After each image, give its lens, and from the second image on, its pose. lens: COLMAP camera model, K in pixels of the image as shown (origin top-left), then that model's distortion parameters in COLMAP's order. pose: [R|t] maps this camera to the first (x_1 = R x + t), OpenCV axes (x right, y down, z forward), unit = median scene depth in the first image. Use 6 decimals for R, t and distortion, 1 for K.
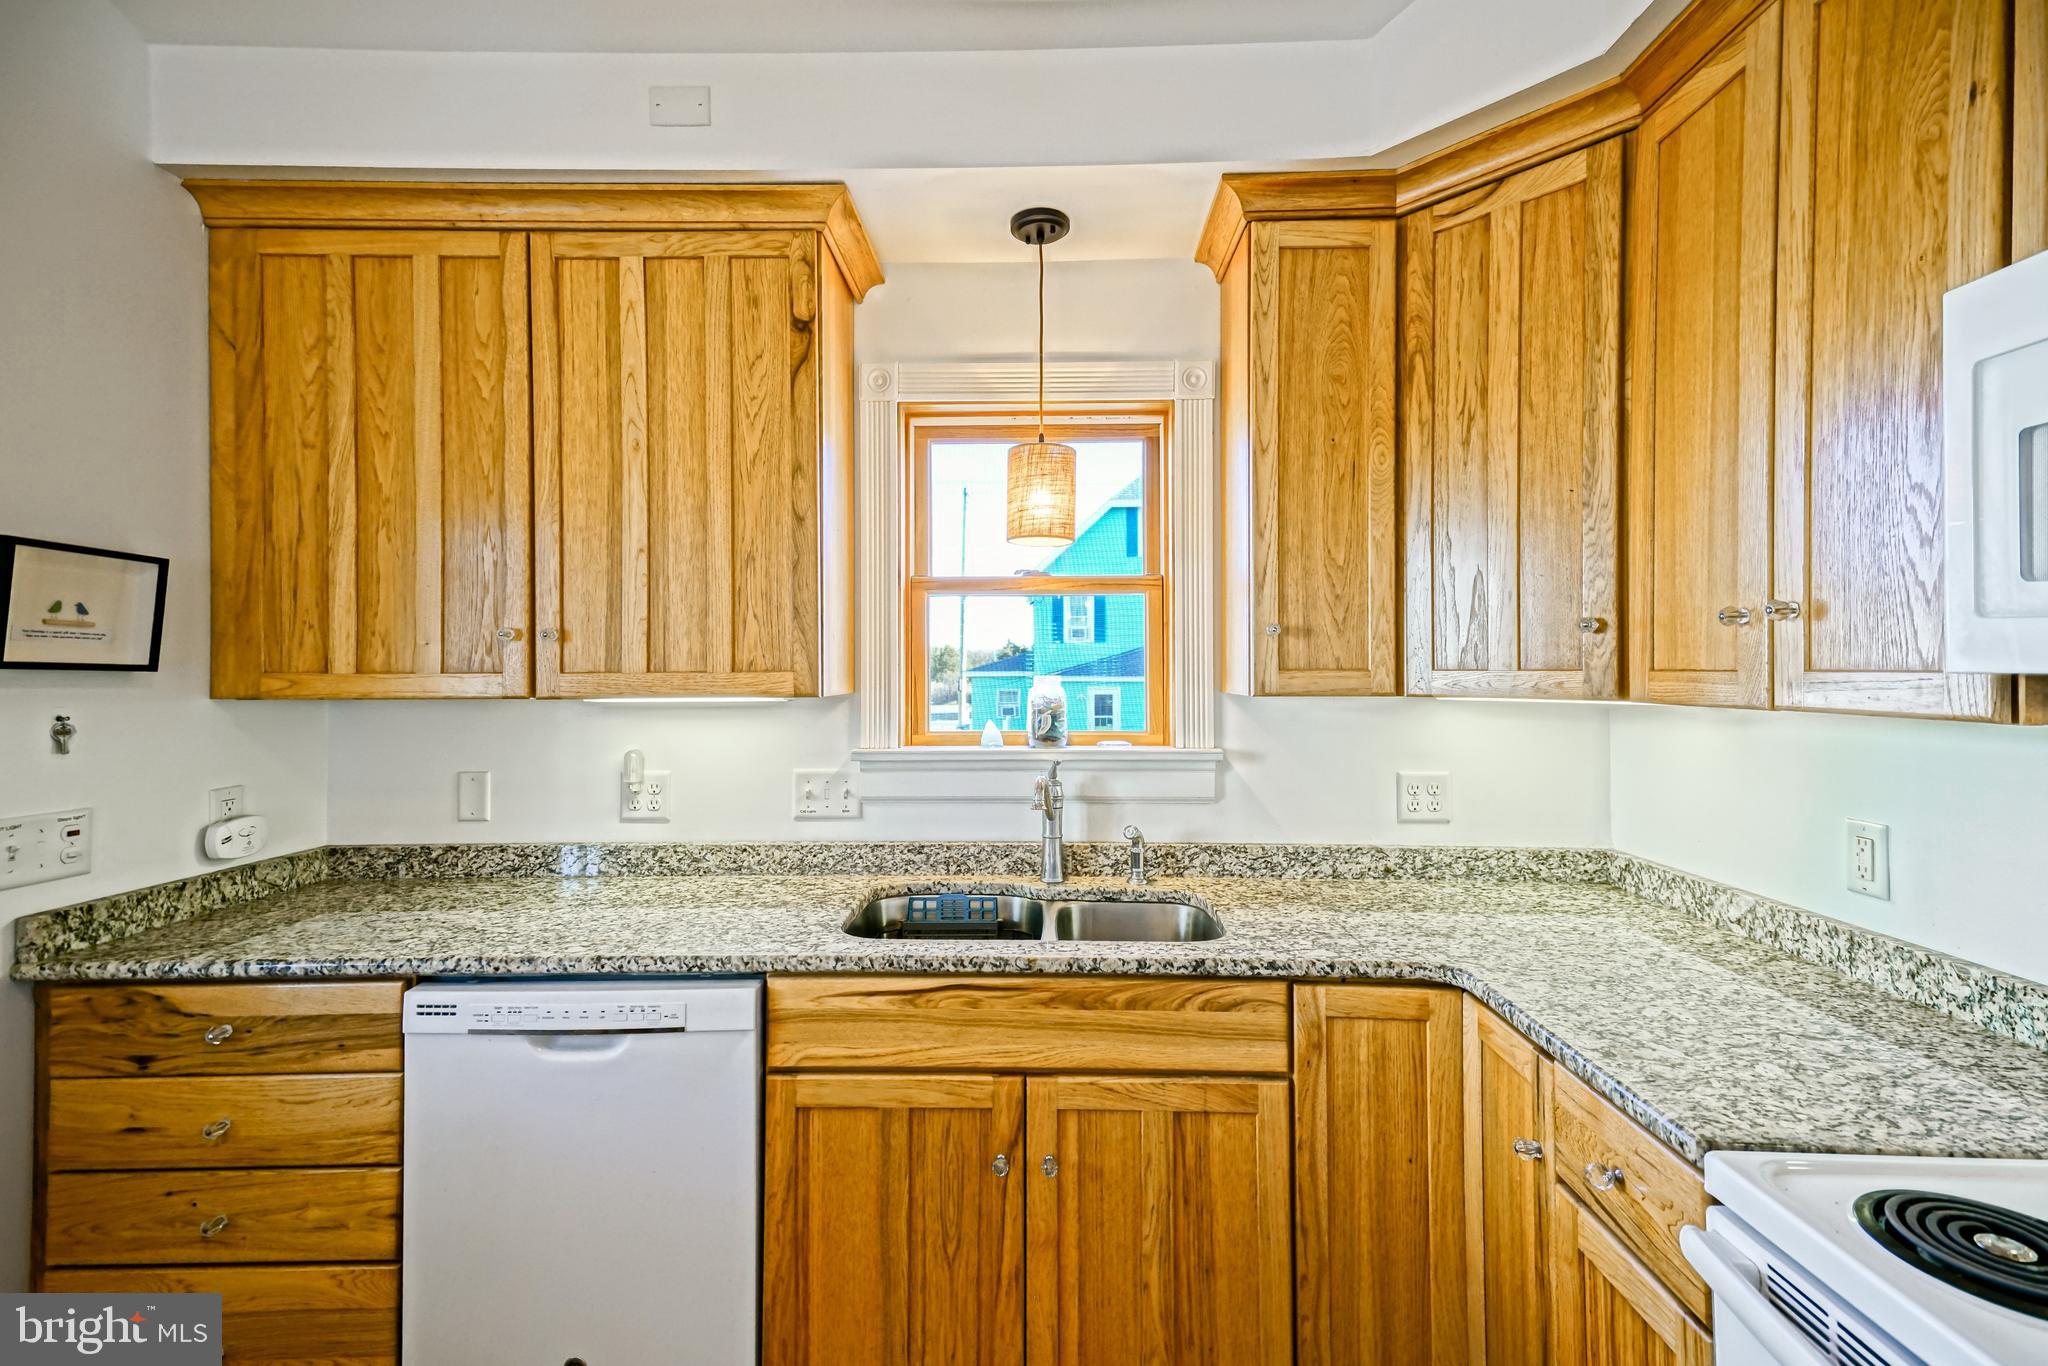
lens RADIAL K [[910.8, 0, 1071.4], [0, 910.8, 659.6], [0, 0, 1]] dist [0.038245, -0.002016]
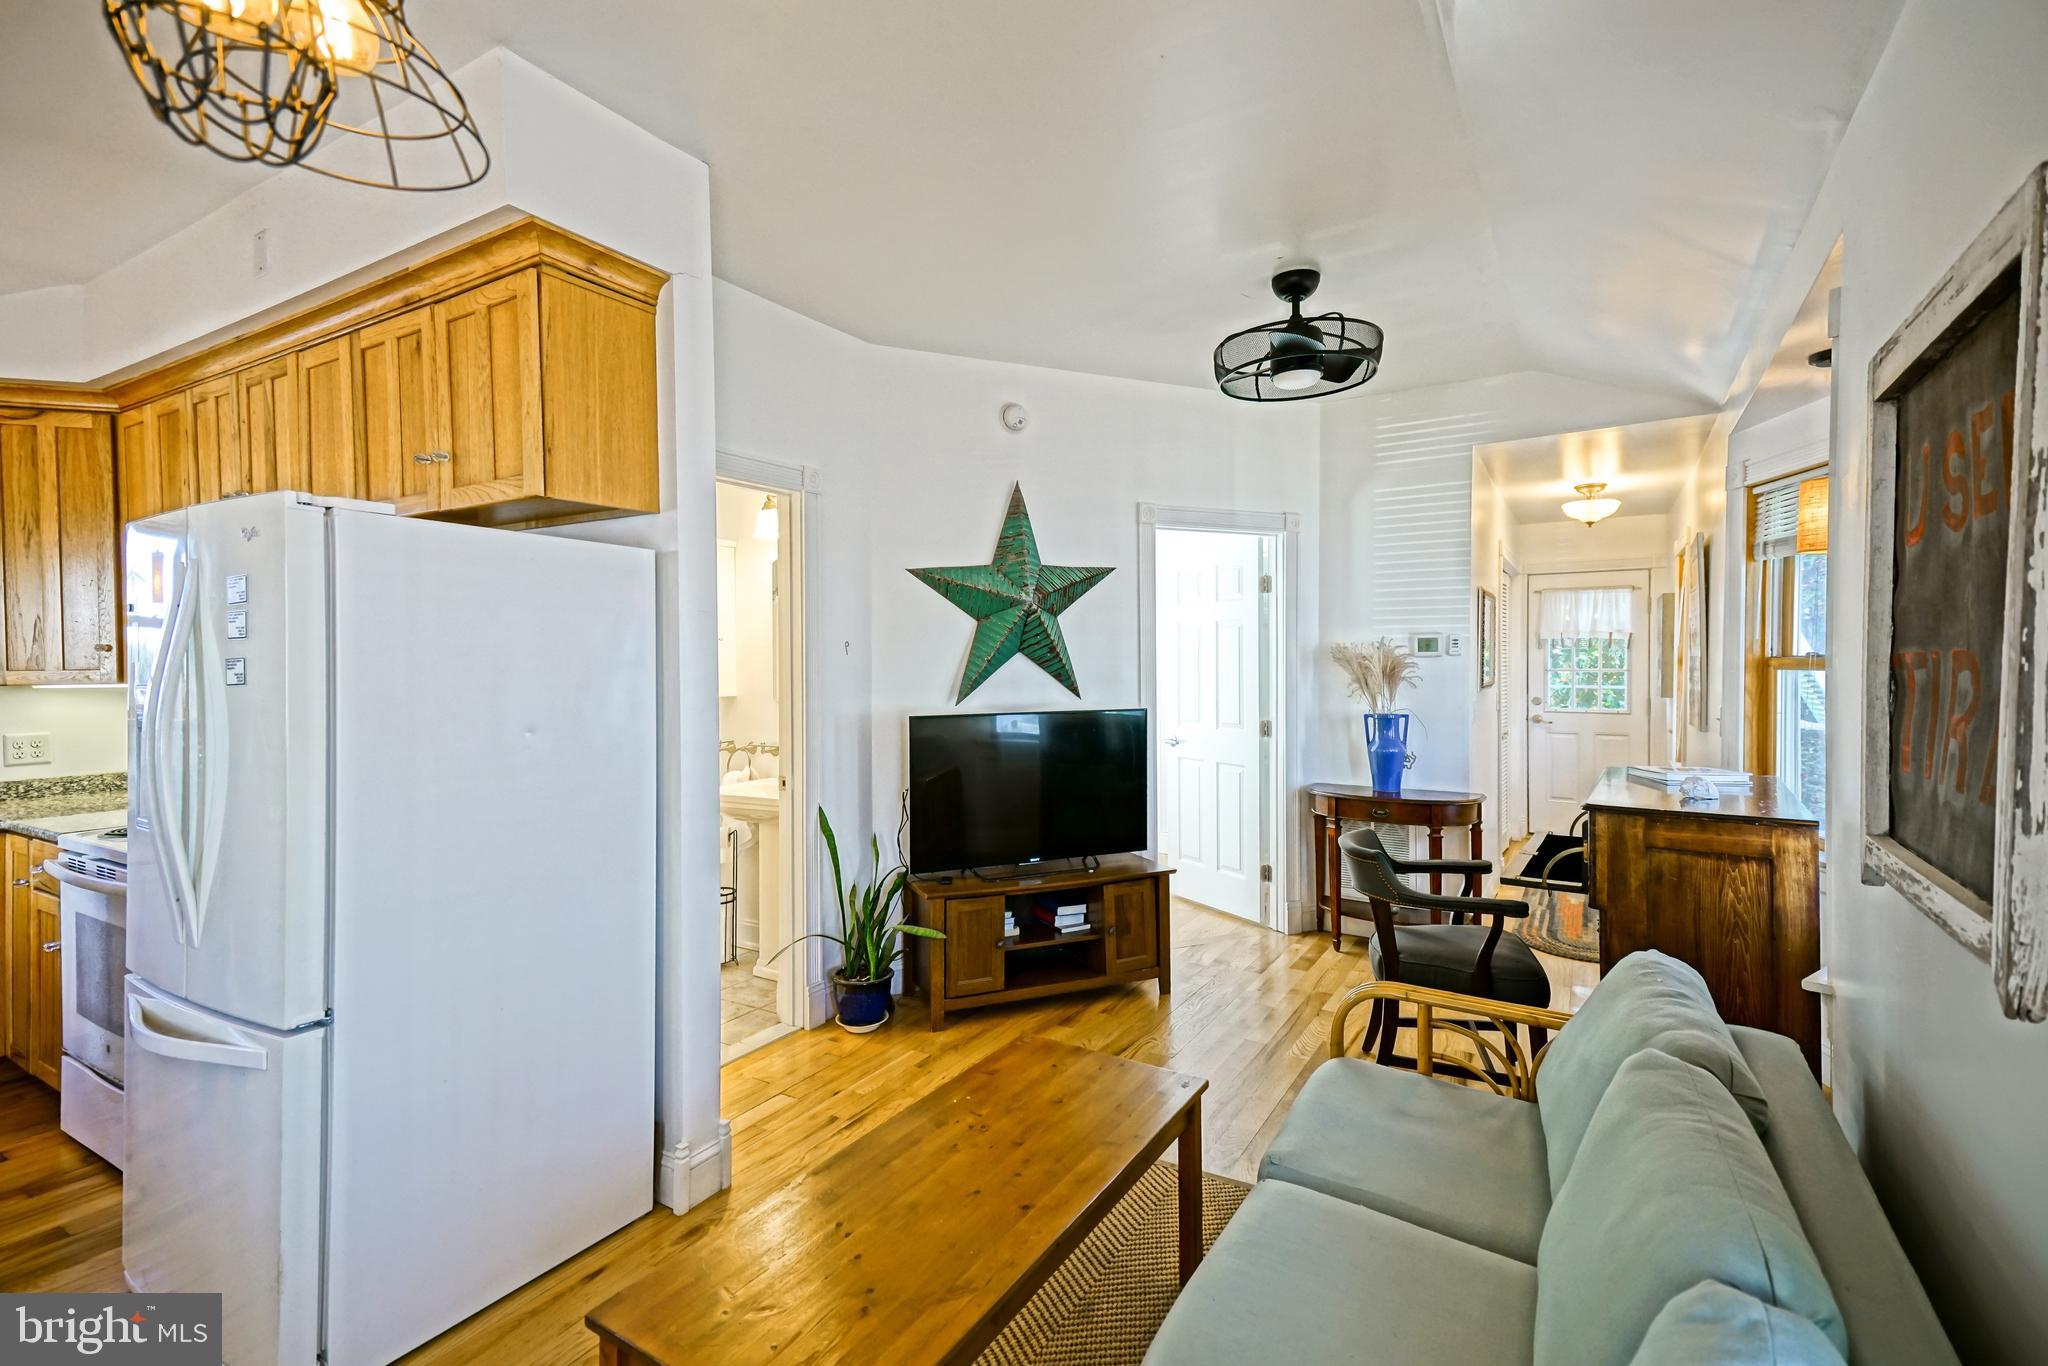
lens RADIAL K [[910.8, 0, 1015.0], [0, 910.8, 670.2], [0, 0, 1]] dist [0.038245, -0.002016]
pose [[0.534023, -0.016338, 0.845312, -0.124912], [0.005642, 0.999860, 0.015760, -0.009638], [-0.845451, -0.003647, 0.534040, -1.828980]]
